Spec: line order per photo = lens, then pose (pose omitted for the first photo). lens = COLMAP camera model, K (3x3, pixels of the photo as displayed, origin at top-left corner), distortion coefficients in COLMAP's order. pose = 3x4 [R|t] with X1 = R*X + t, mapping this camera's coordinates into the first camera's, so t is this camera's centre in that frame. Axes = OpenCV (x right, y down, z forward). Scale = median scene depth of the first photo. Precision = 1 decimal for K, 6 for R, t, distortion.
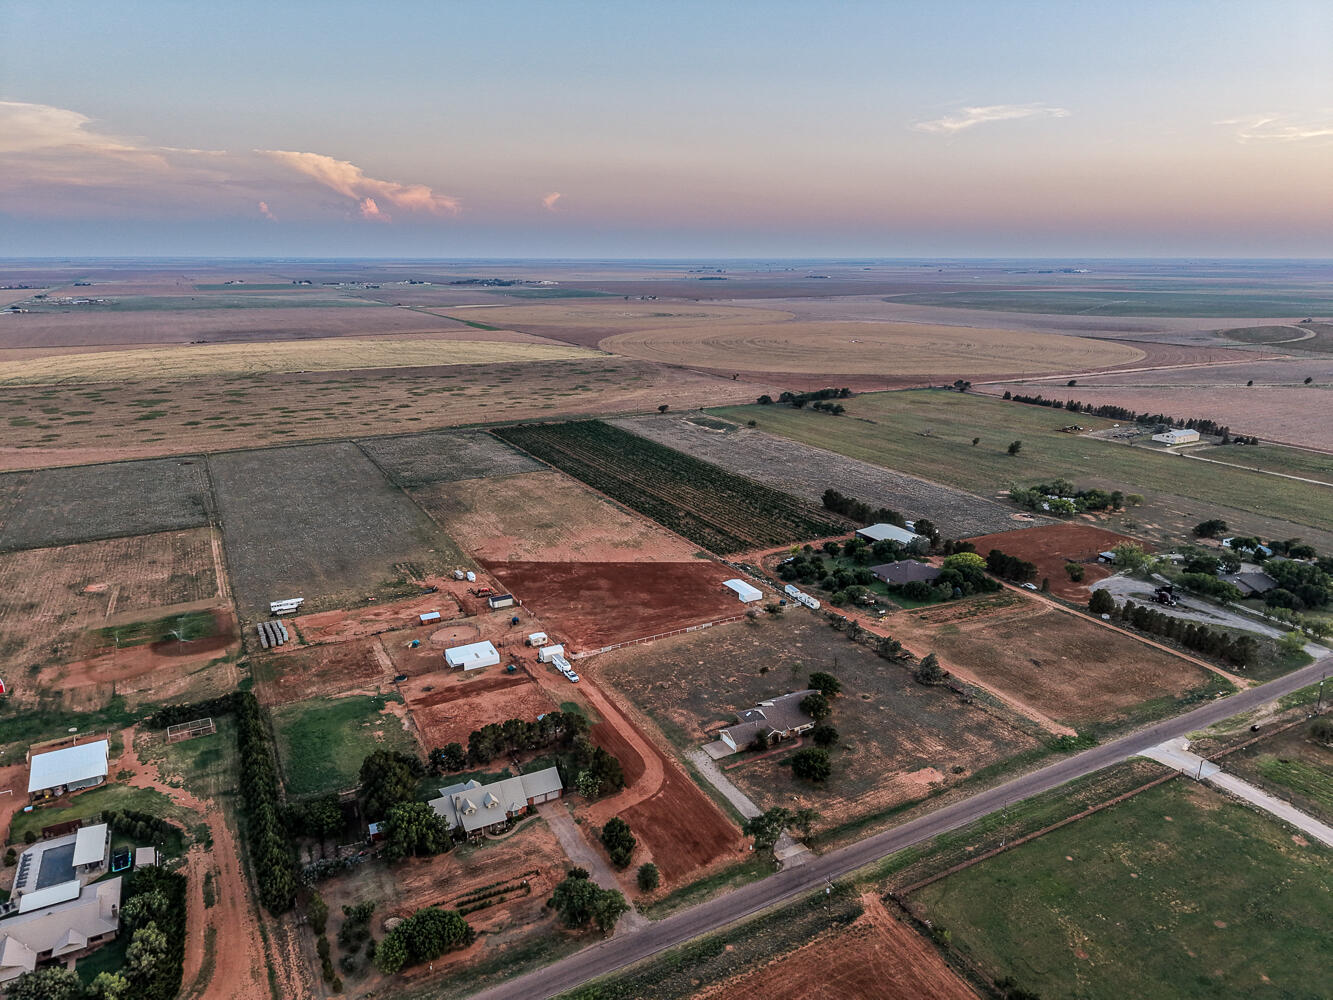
lens RADIAL K [[897.3, 0, 671.1], [0, 897.3, 474.4], [0, 0, 1]] dist [0.036922, -0.038018]
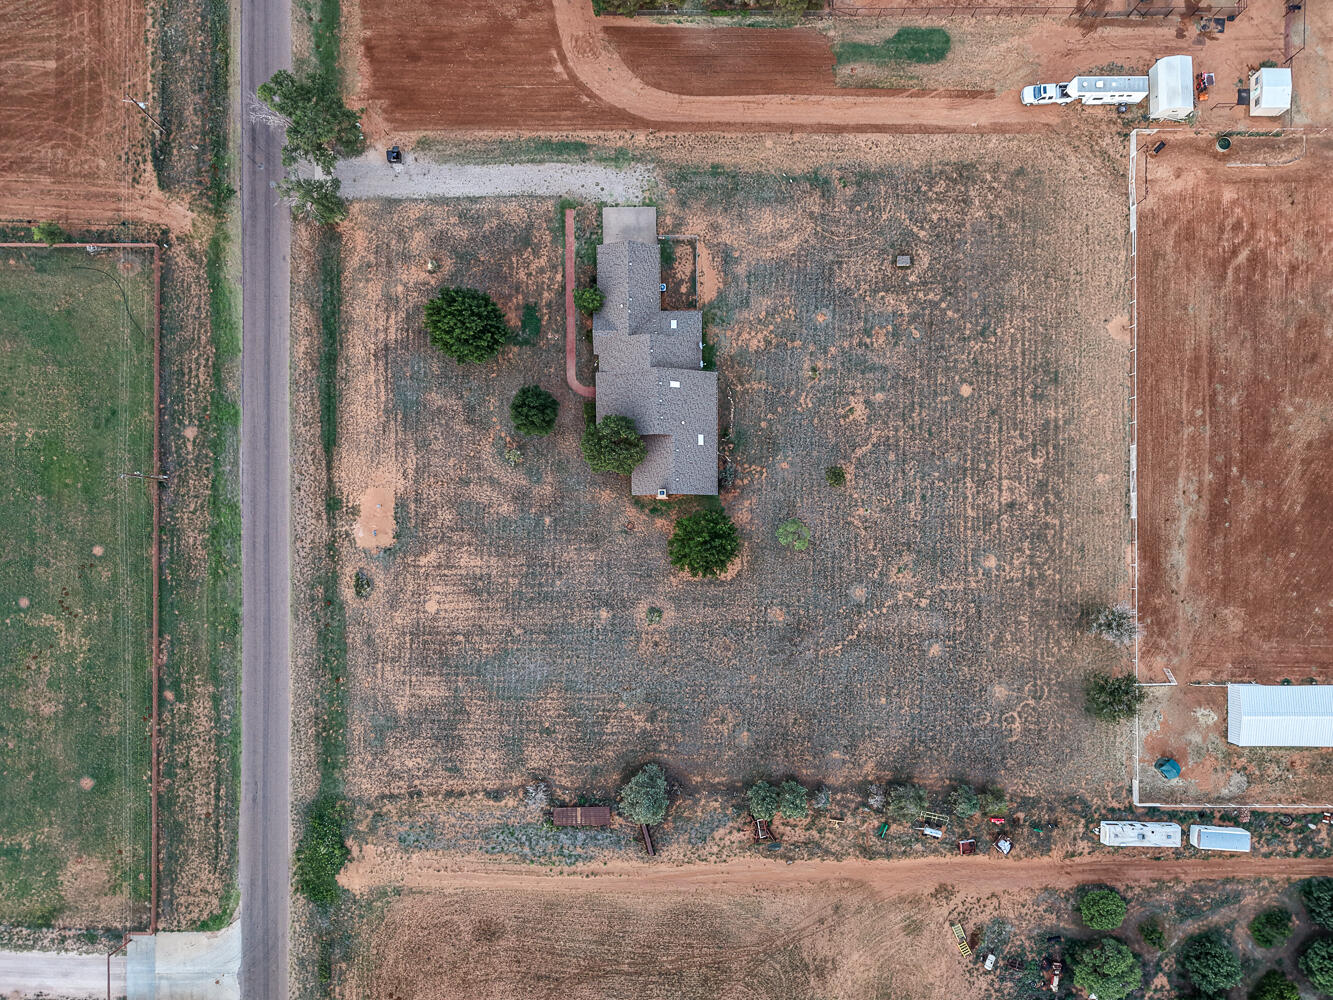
lens RADIAL K [[897.3, 0, 669.8], [0, 897.3, 508.7], [0, 0, 1]] dist [0.036922, -0.038018]
pose [[-0.478750, 0.877935, 0.005246, 0.137421], [-0.200921, -0.115378, 0.972789, -0.172379], [0.854651, 0.464669, 0.231632, 0.744903]]
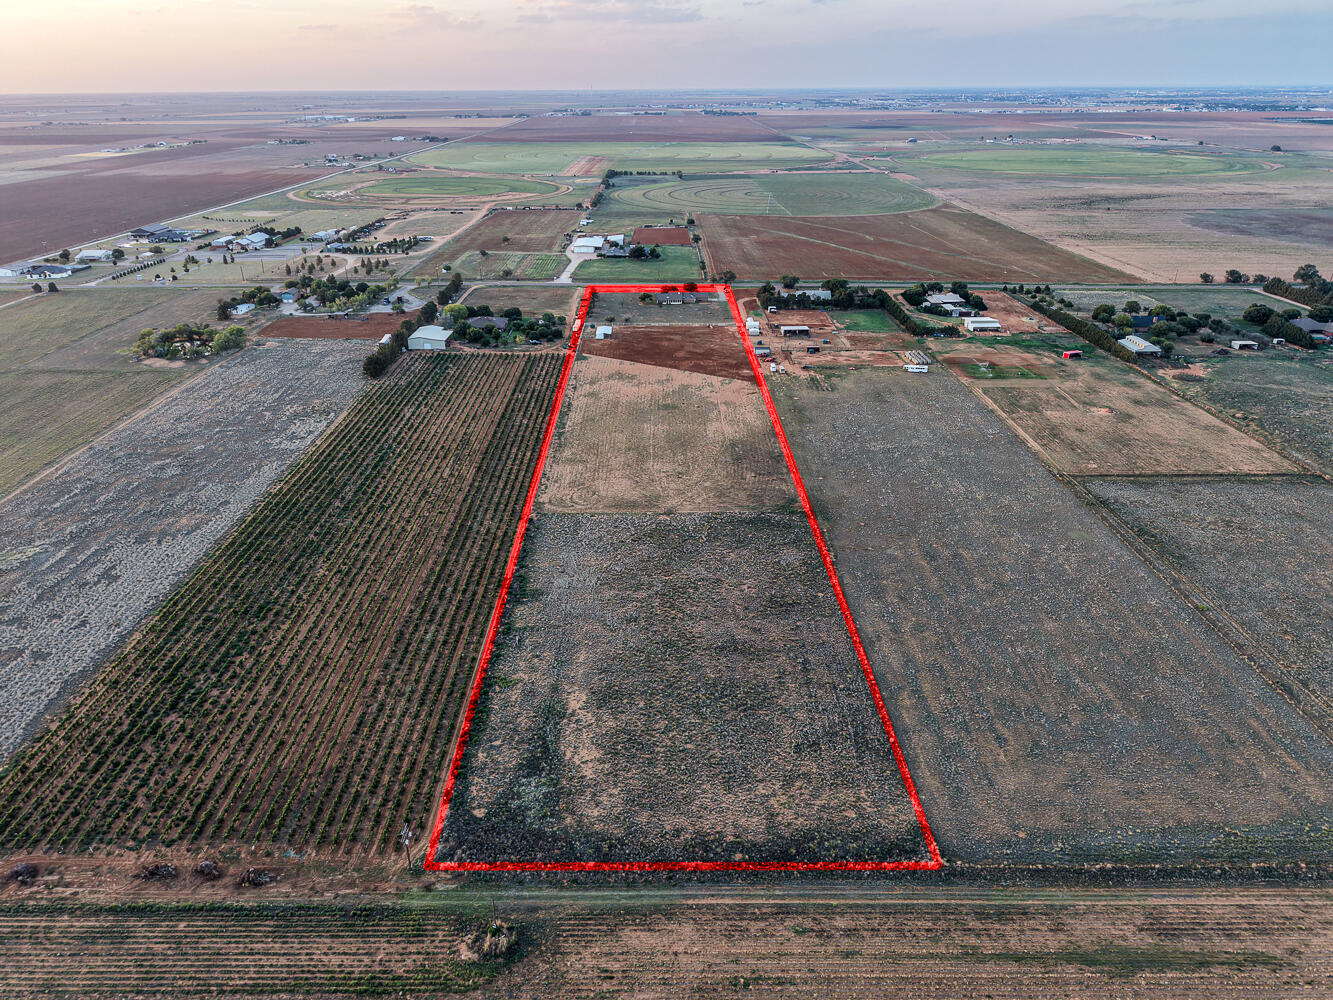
lens RADIAL K [[897.3, 0, 653.6], [0, 897.3, 500.9], [0, 0, 1]] dist [0.036922, -0.038018]
pose [[-0.877939, -0.197179, 0.436284, -0.750140], [0.119295, 0.792421, 0.598195, -0.567902], [-0.463672, 0.577225, -0.672175, 2.320740]]
